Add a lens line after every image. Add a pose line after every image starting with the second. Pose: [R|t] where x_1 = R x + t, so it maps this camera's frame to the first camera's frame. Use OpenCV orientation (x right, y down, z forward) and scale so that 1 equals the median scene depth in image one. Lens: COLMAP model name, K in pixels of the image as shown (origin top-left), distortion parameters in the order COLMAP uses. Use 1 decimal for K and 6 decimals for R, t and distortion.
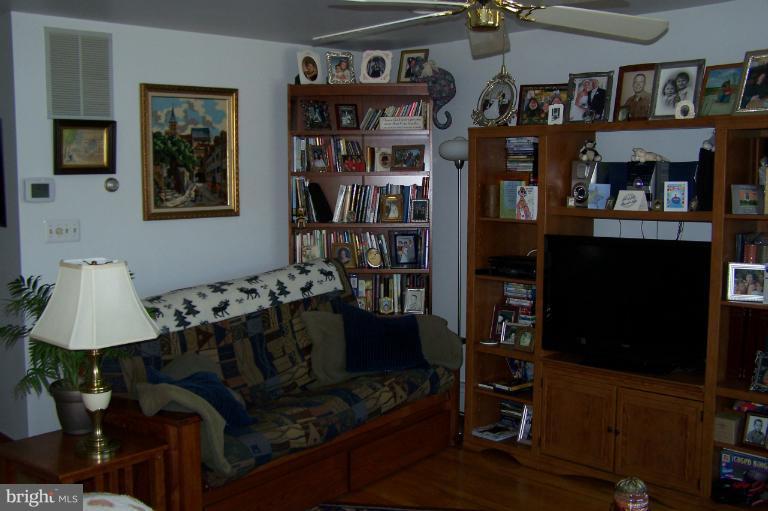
lens RADIAL K [[893.5, 0, 384.0], [0, 893.5, 255.5], [0, 0, 1]] dist [-0.115491, 0.044268]
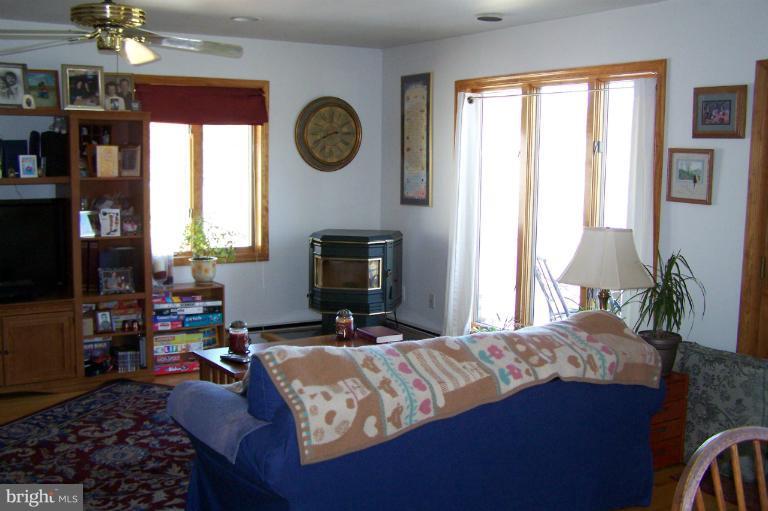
lens RADIAL K [[893.5, 0, 384.0], [0, 893.5, 255.5], [0, 0, 1]] dist [-0.115491, 0.044268]
pose [[0.103887, -0.107666, 0.988744, -0.953445], [0.070172, 0.992440, 0.100696, -0.028832], [-0.992111, 0.058921, 0.110657, 0.327209]]
